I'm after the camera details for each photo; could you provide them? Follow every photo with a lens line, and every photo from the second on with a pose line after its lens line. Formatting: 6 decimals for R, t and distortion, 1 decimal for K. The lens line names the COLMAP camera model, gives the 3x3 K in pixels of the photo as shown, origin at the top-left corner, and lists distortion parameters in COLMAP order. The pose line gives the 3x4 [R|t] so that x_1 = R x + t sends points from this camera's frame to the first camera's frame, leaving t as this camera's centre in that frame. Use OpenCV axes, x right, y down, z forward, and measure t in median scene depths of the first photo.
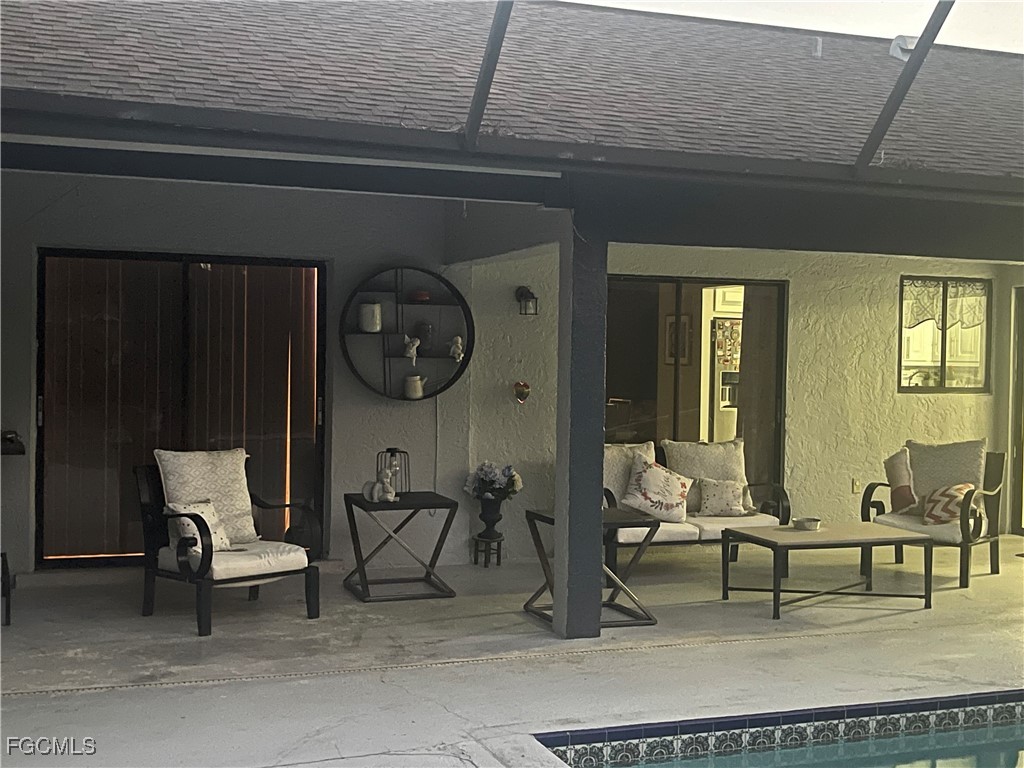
lens RADIAL K [[1250.2, 0, 512.0], [0, 1250.2, 380.0], [0, 0, 1]] dist [0.044522, 0.000000]
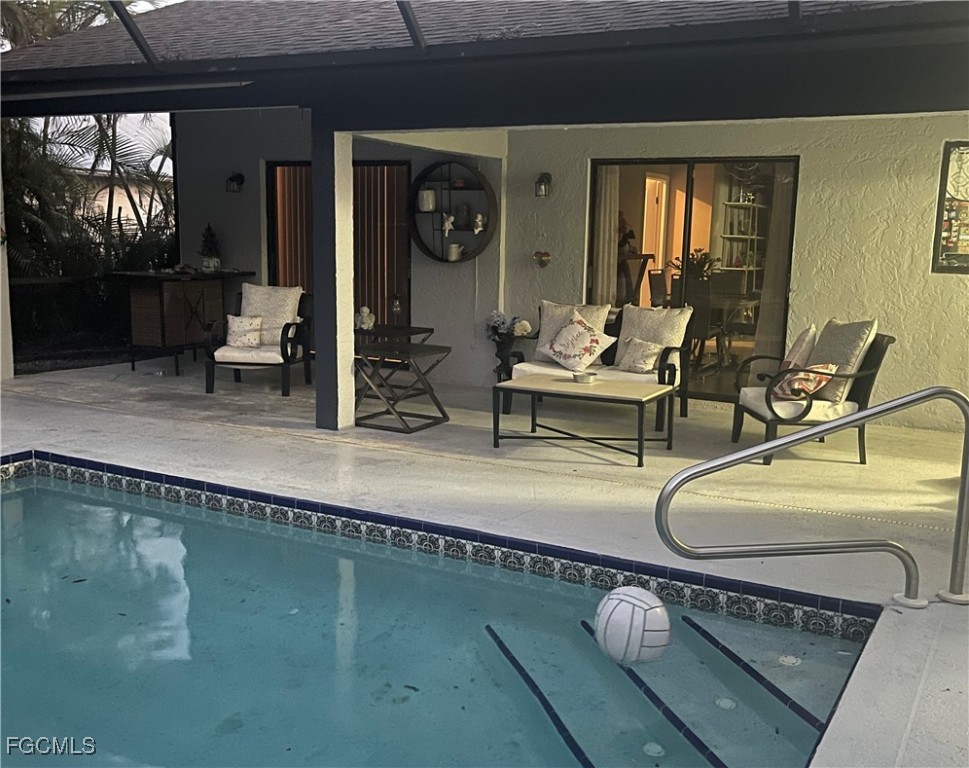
lens RADIAL K [[919.7, 0, 484.4], [0, 919.7, 388.1], [0, 0, 1]] dist [0.017989, 0.000000]
pose [[0.681313, 0.123519, -0.721495, 0.687053], [-0.029735, 0.989517, 0.141324, 0.009486], [0.731388, -0.074832, 0.677844, 0.337934]]
